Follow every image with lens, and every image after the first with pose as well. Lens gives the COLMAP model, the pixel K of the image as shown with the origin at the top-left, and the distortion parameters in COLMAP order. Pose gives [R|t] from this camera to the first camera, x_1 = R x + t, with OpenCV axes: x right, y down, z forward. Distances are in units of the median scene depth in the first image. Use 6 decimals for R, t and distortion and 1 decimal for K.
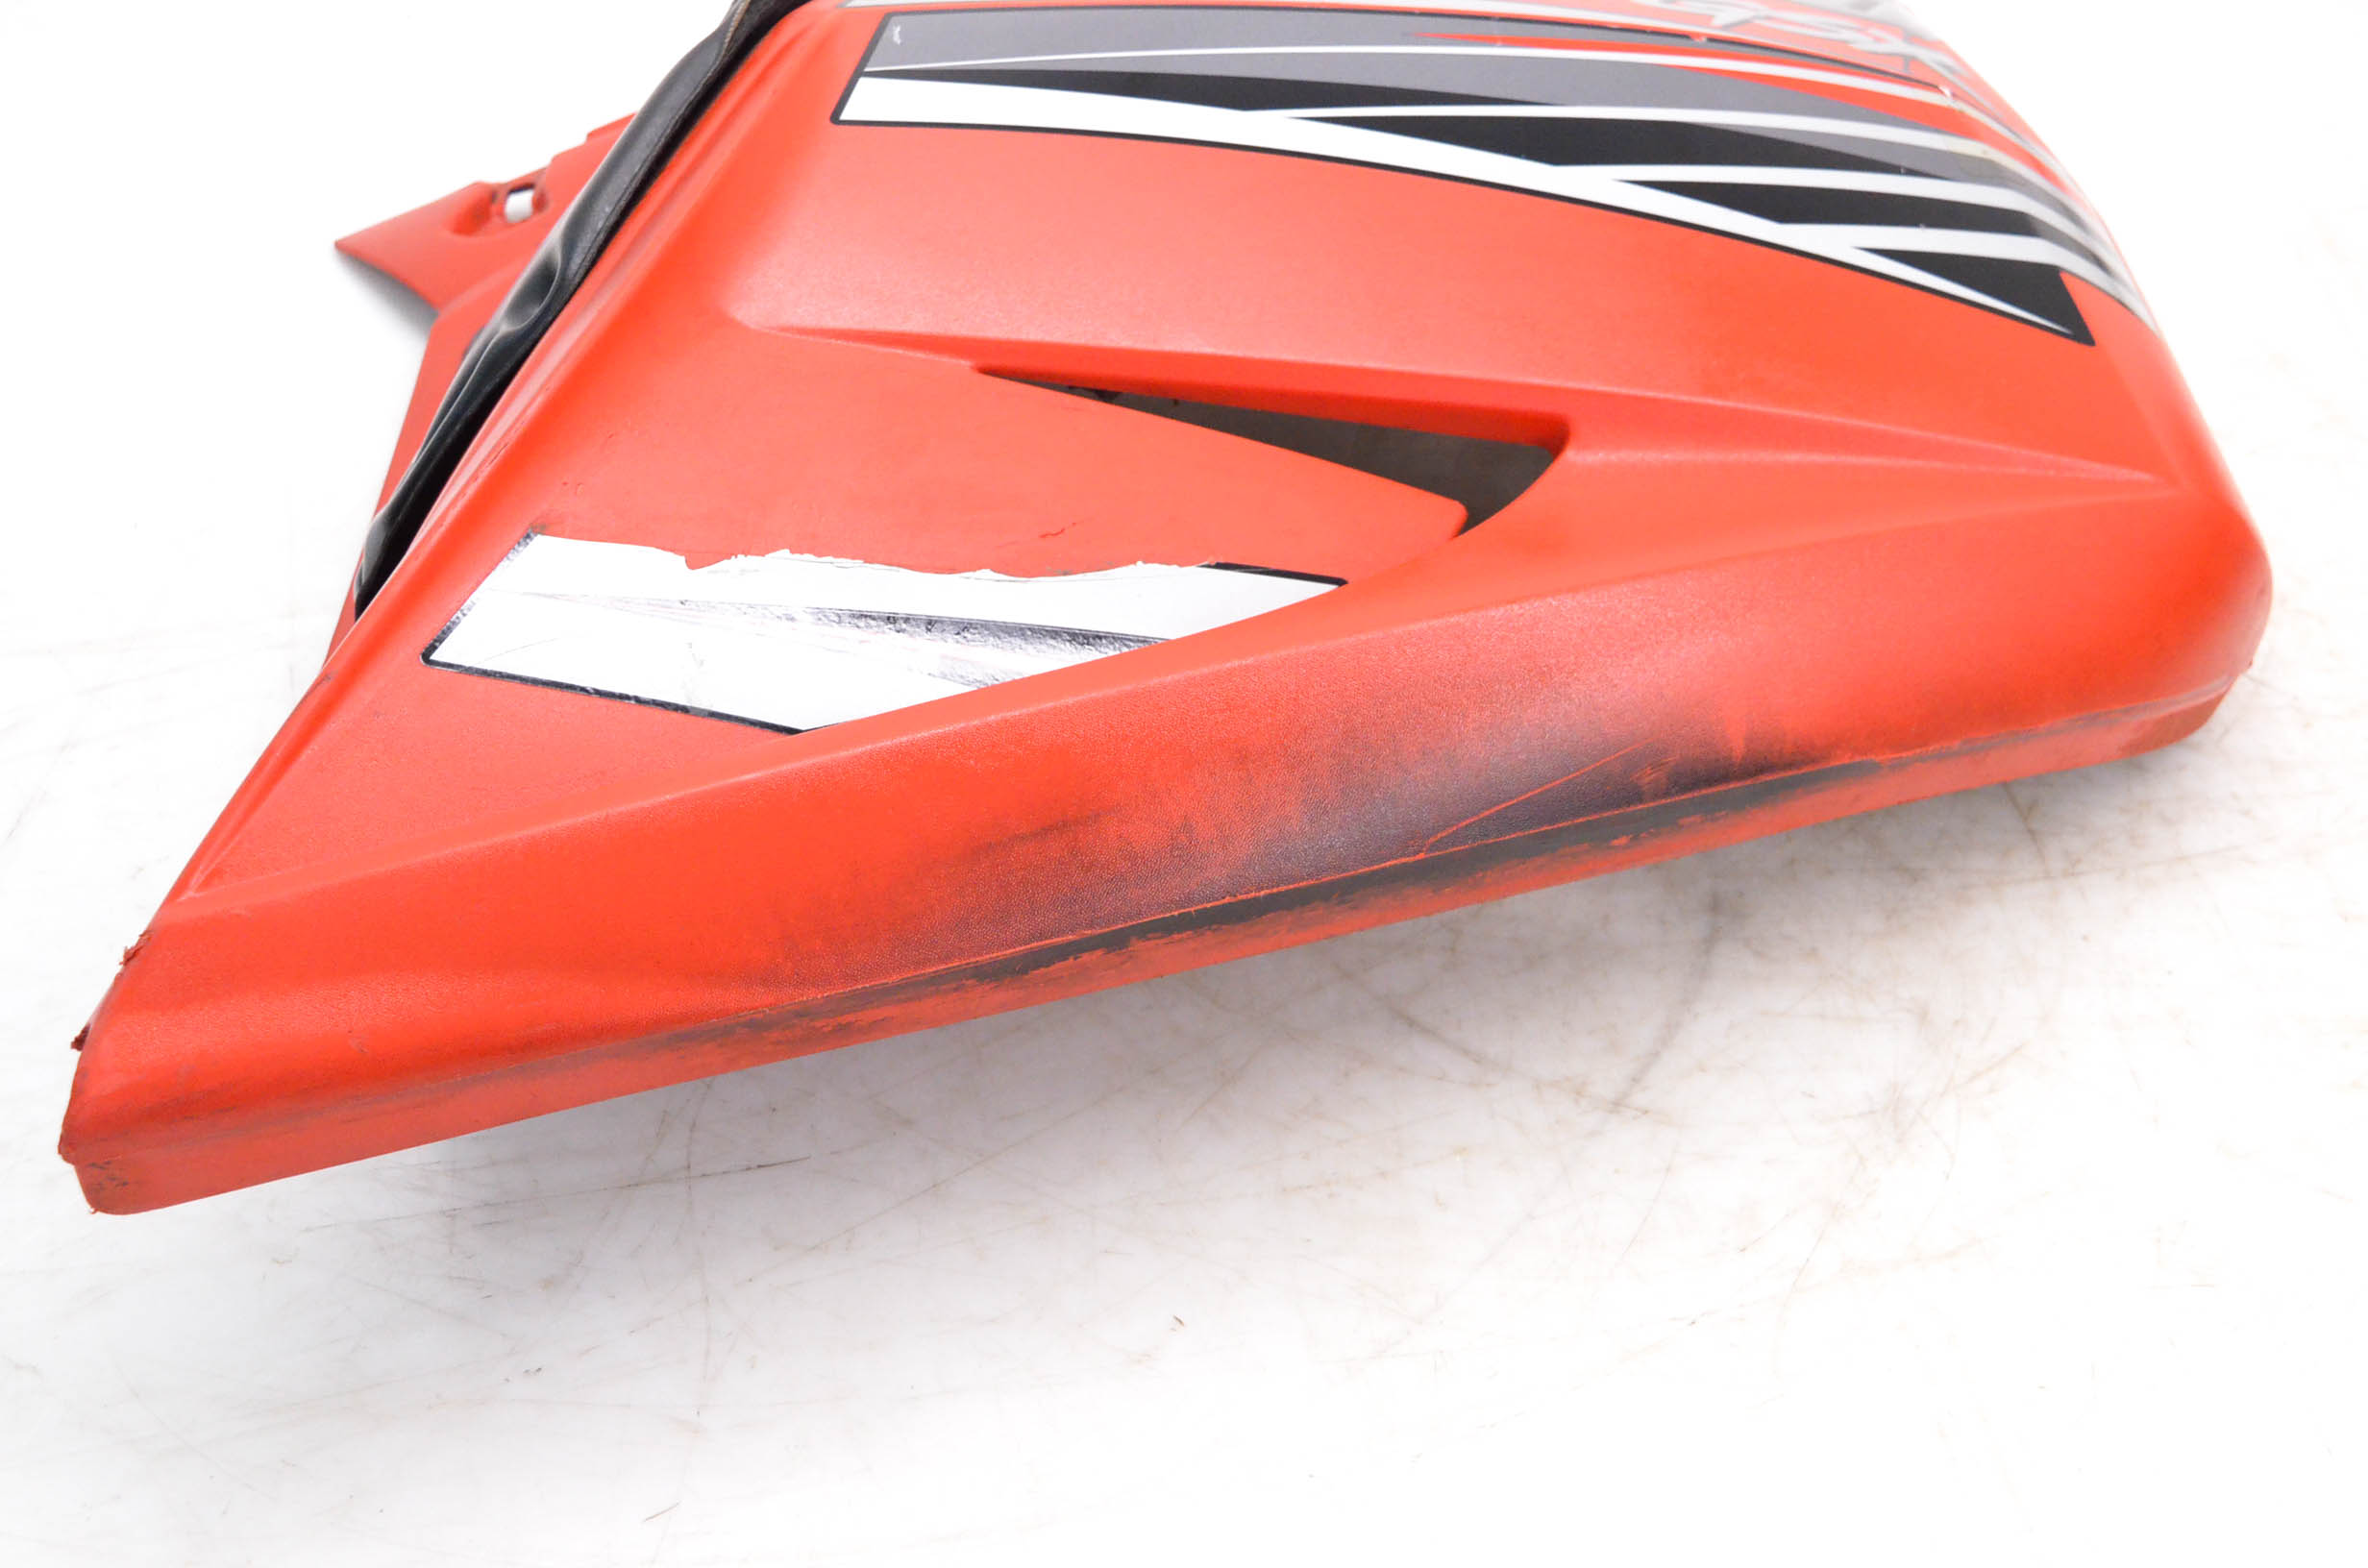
lens RADIAL K [[2901.9, 0, 1184.0], [0, 2901.9, 784.0], [0, 0, 1]] dist [-0.056465, 0.039635]
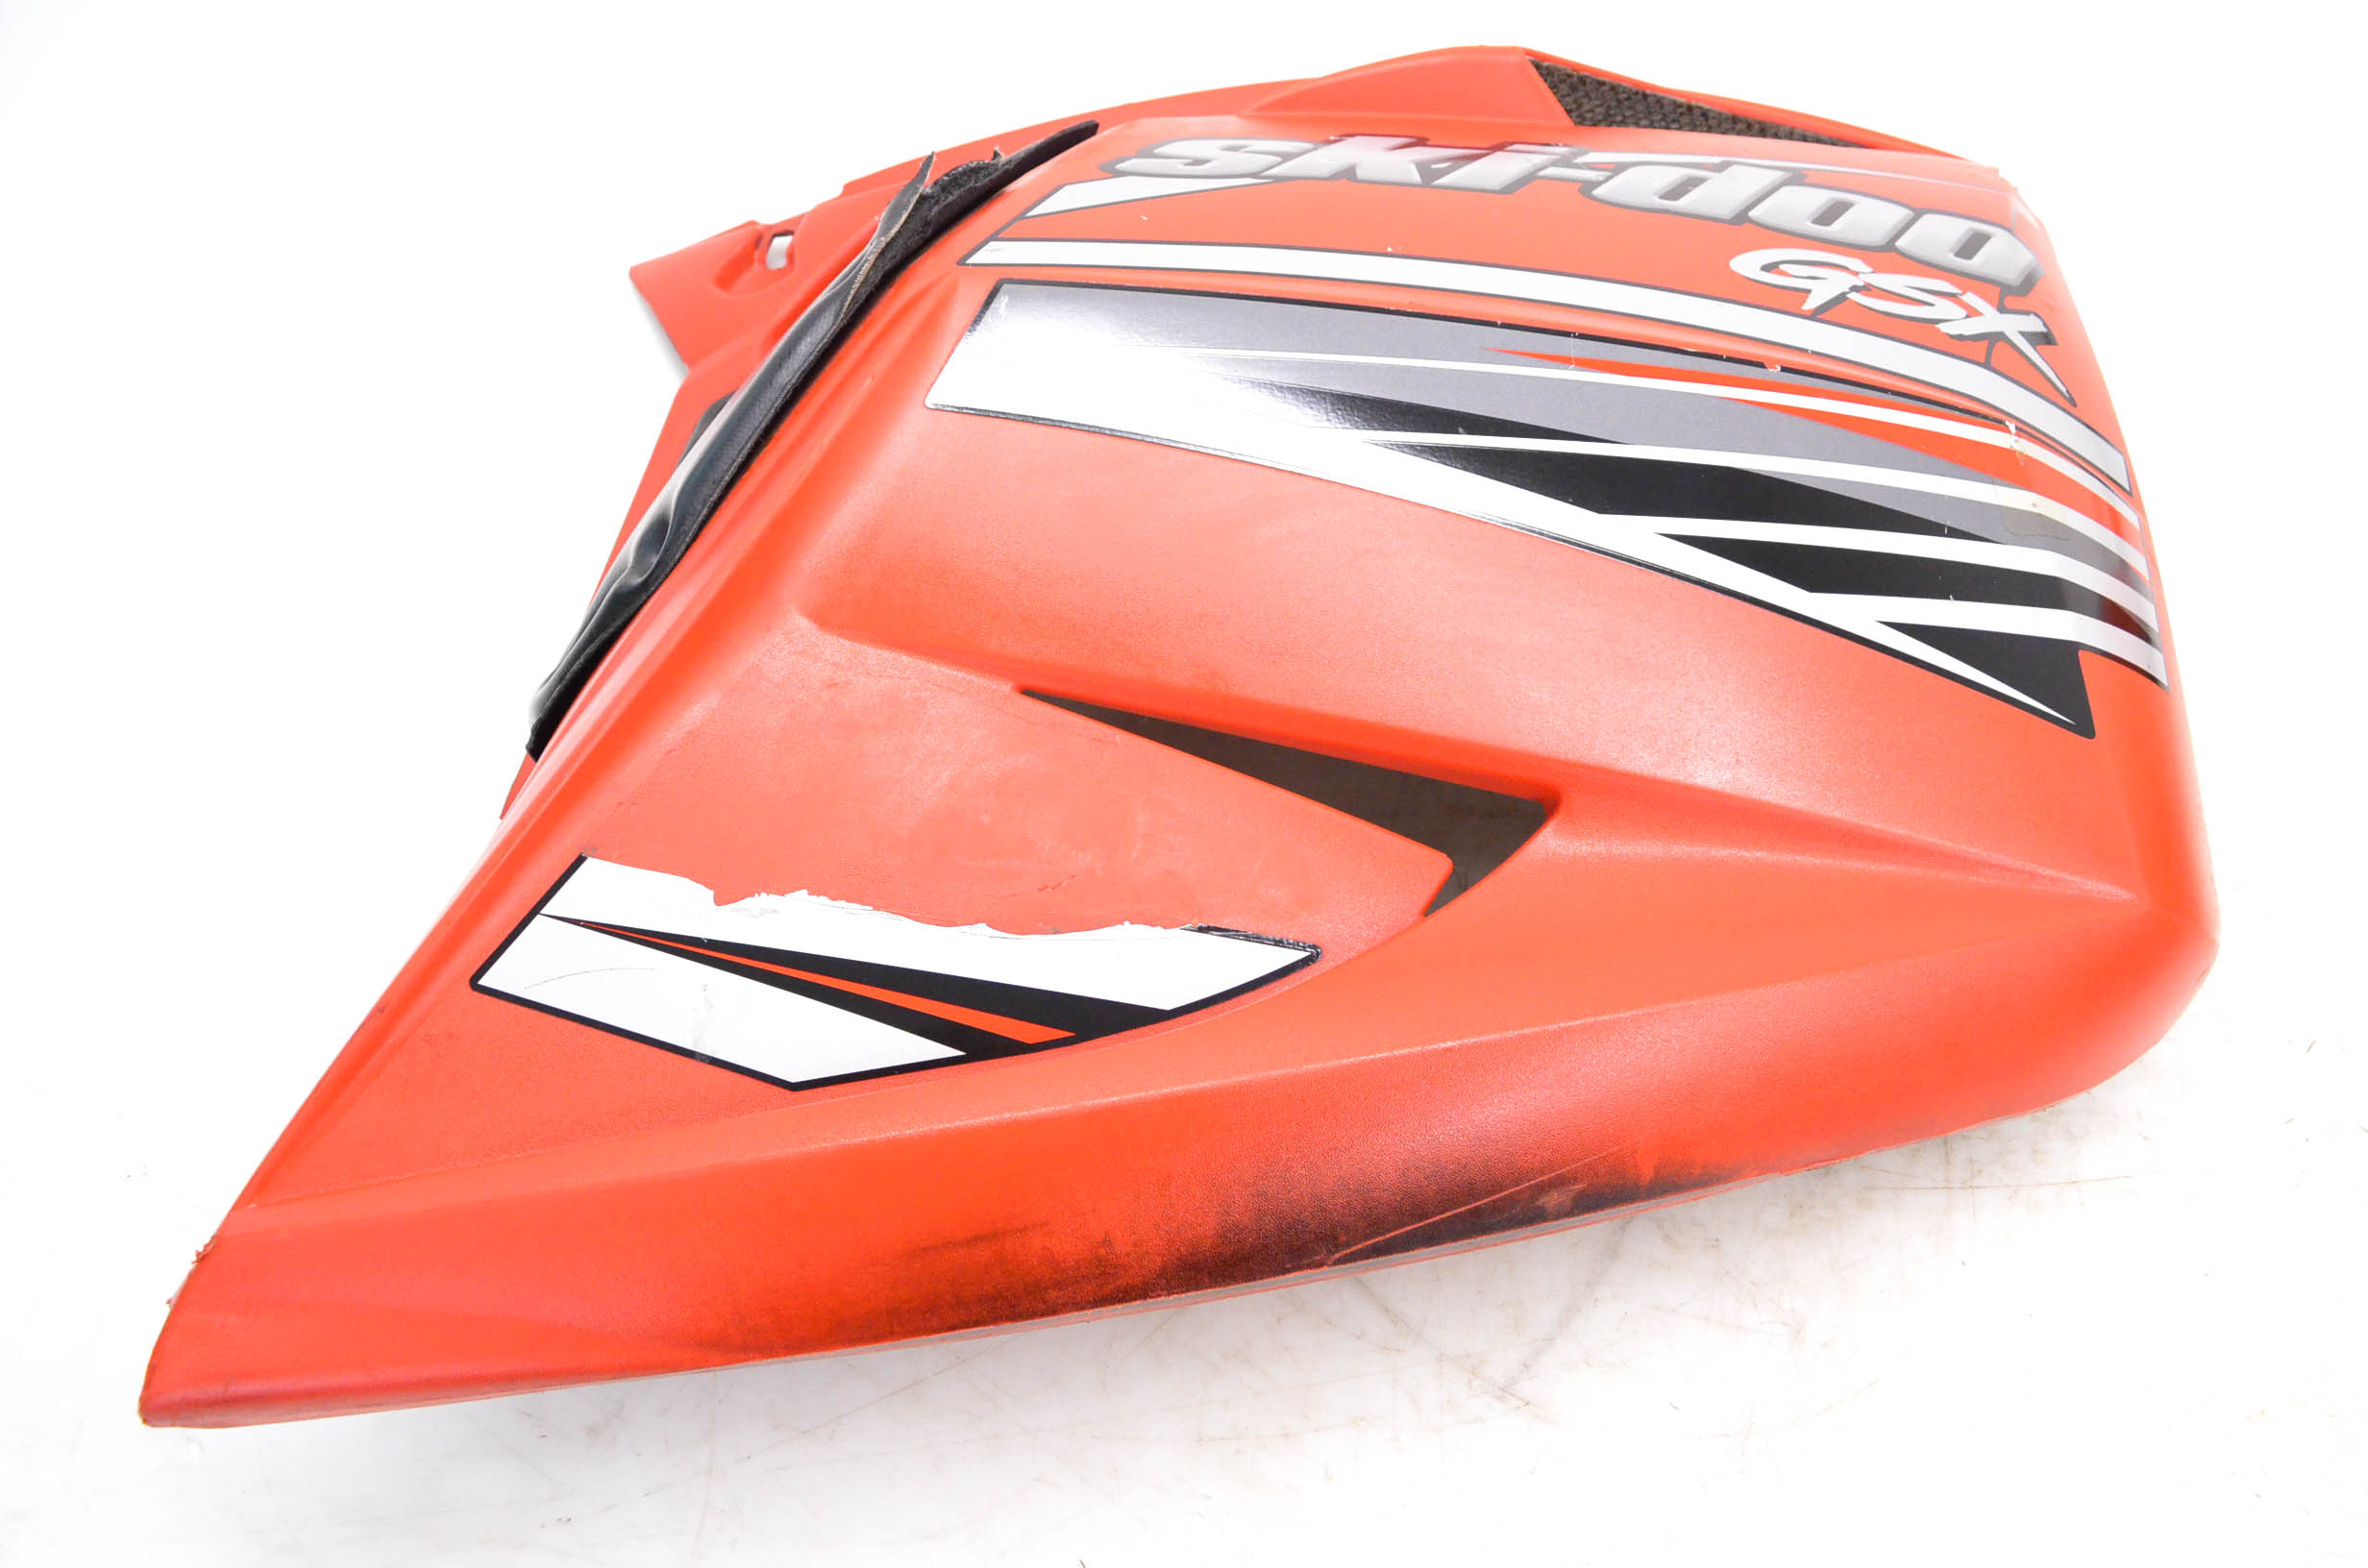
lens RADIAL K [[2001.8, 0, 1184.0], [0, 2001.8, 784.0], [0, 0, 1]] dist [-0.081415, -0.003394]
pose [[0.982665, 0.135174, -0.126878, 0.089471], [-0.097764, 0.959316, 0.264867, -0.310709], [0.157520, -0.247871, 0.955901, 0.278283]]
